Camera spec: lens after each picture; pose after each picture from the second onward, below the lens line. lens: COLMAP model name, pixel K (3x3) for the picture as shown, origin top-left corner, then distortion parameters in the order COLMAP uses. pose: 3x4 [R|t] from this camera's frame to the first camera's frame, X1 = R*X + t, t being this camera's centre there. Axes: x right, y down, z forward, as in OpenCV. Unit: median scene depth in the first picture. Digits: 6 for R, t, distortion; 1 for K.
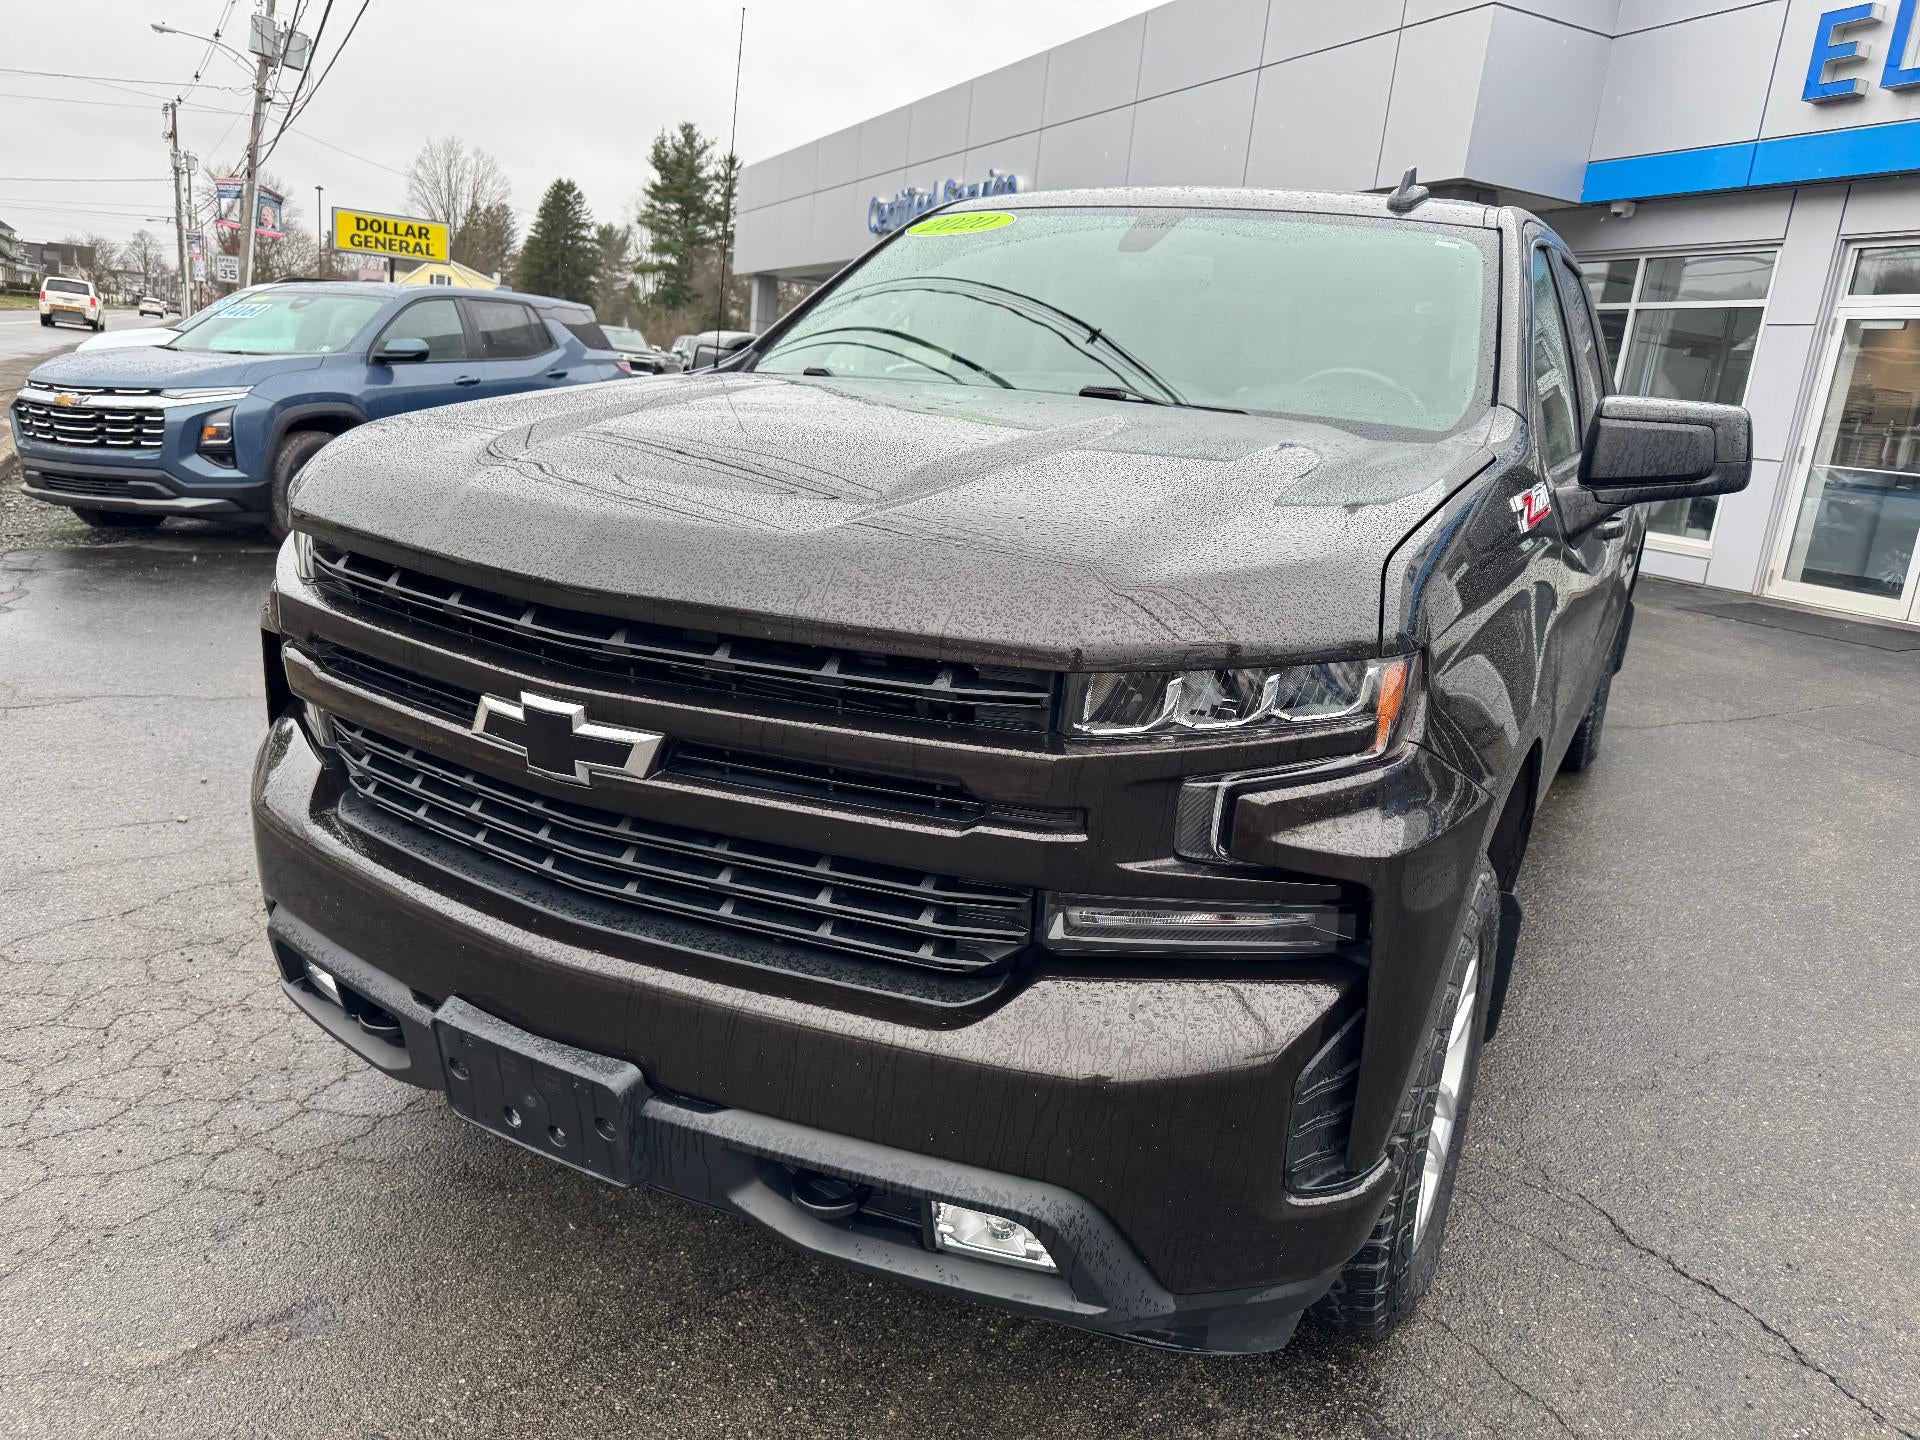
lens RADIAL K [[1363.2, 0, 927.6], [0, 1363.2, 697.2], [0, 0, 1]] dist [0.051748, -0.085293]
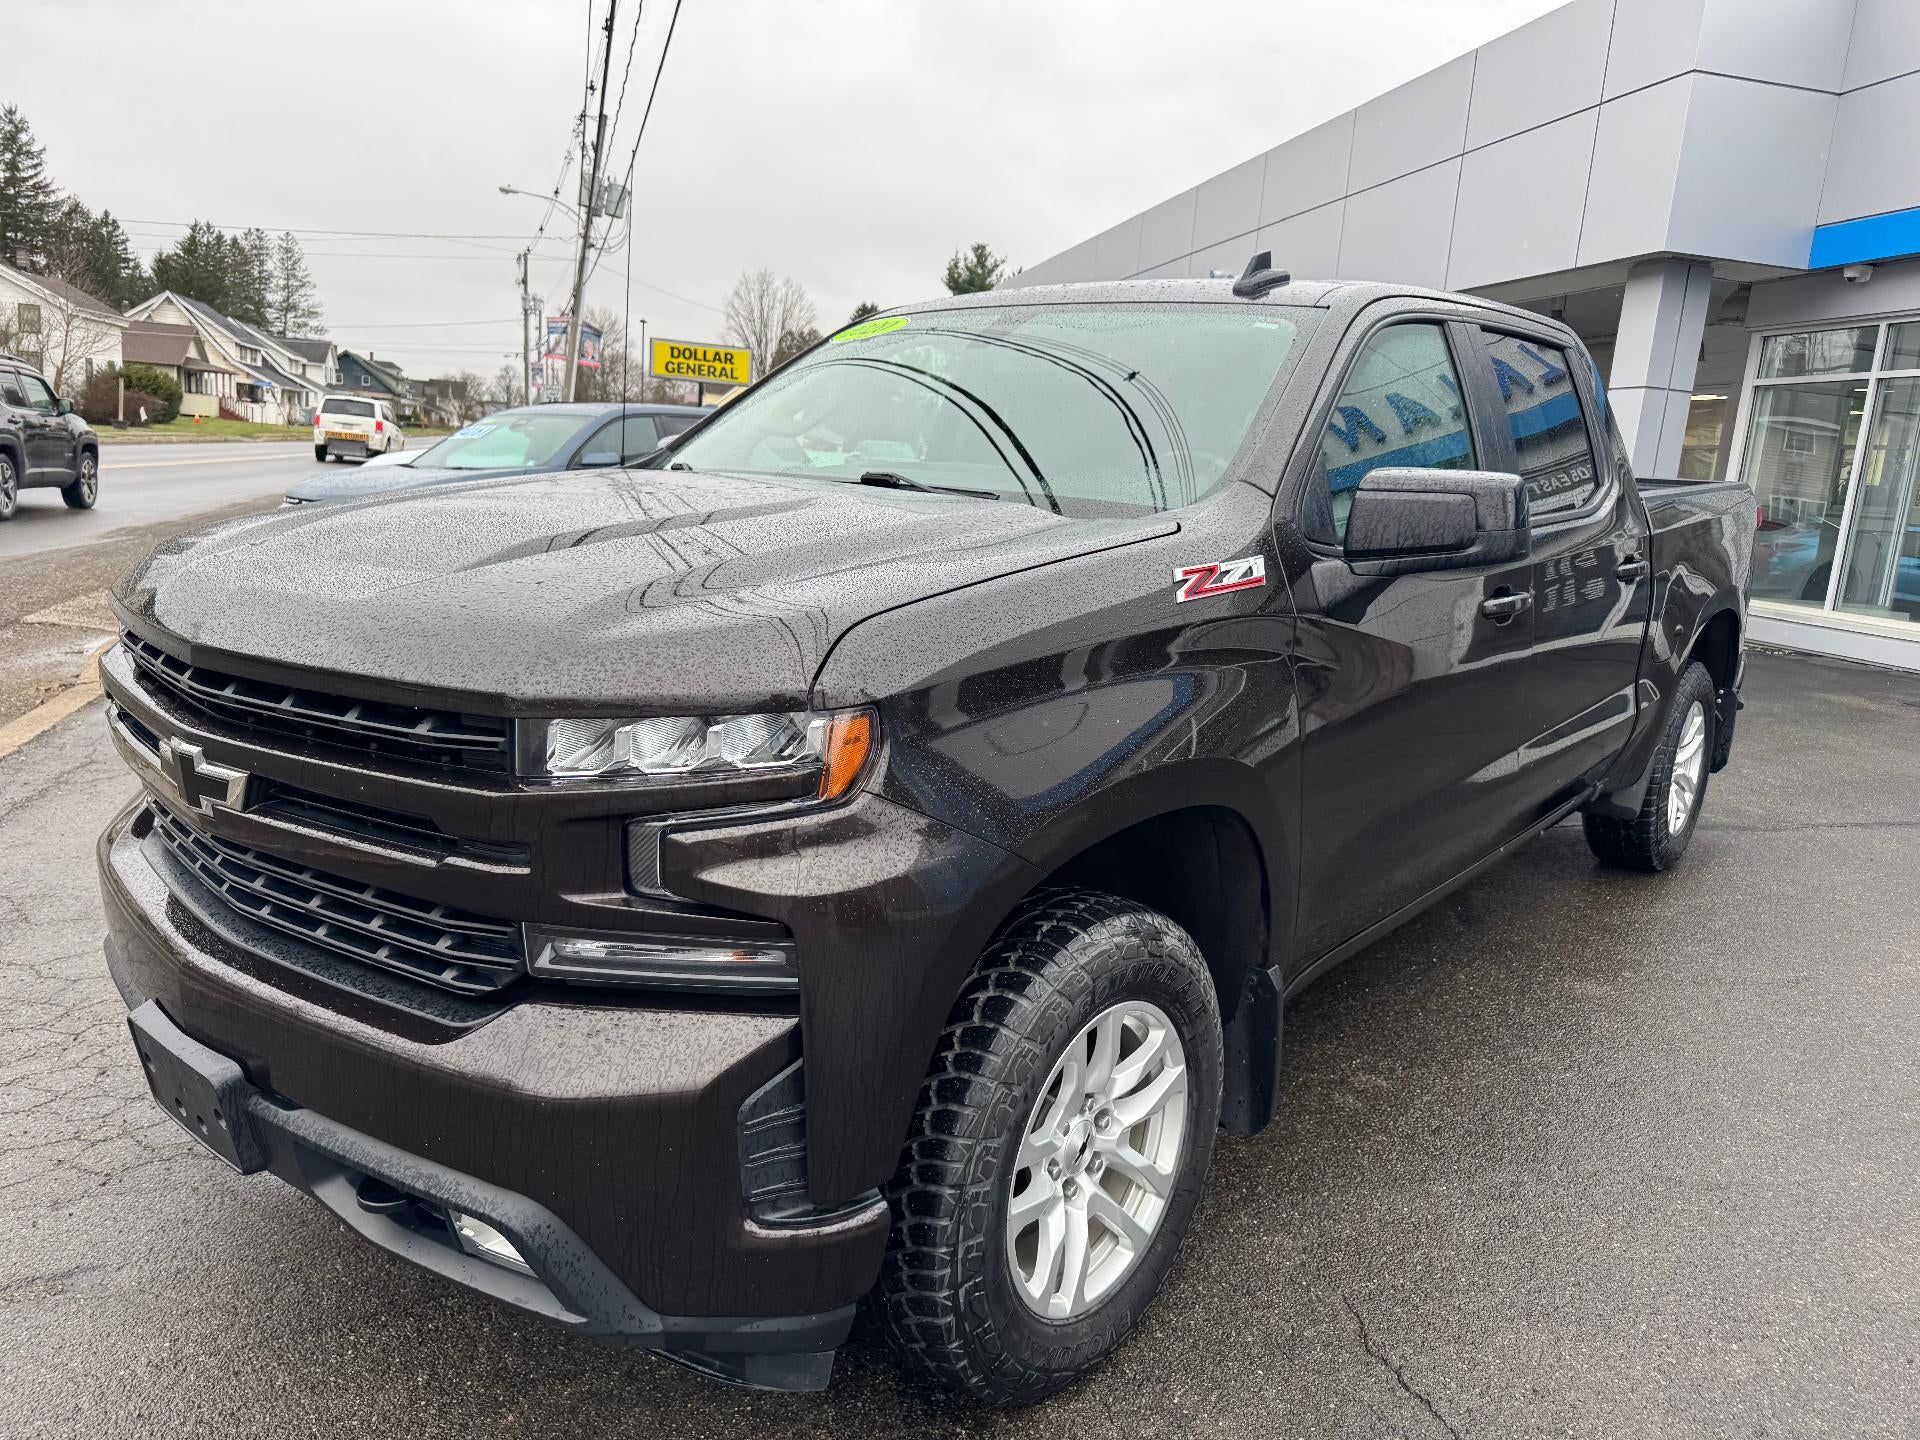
lens RADIAL K [[1358.6, 0, 943.2], [0, 1358.6, 718.0], [0, 0, 1]] dist [0.003544, -0.009877]
pose [[0.979586, 0.011529, -0.200695, 0.425365], [-0.022981, 0.998231, -0.054829, 0.021683], [0.199708, 0.058322, 0.978118, -0.002205]]
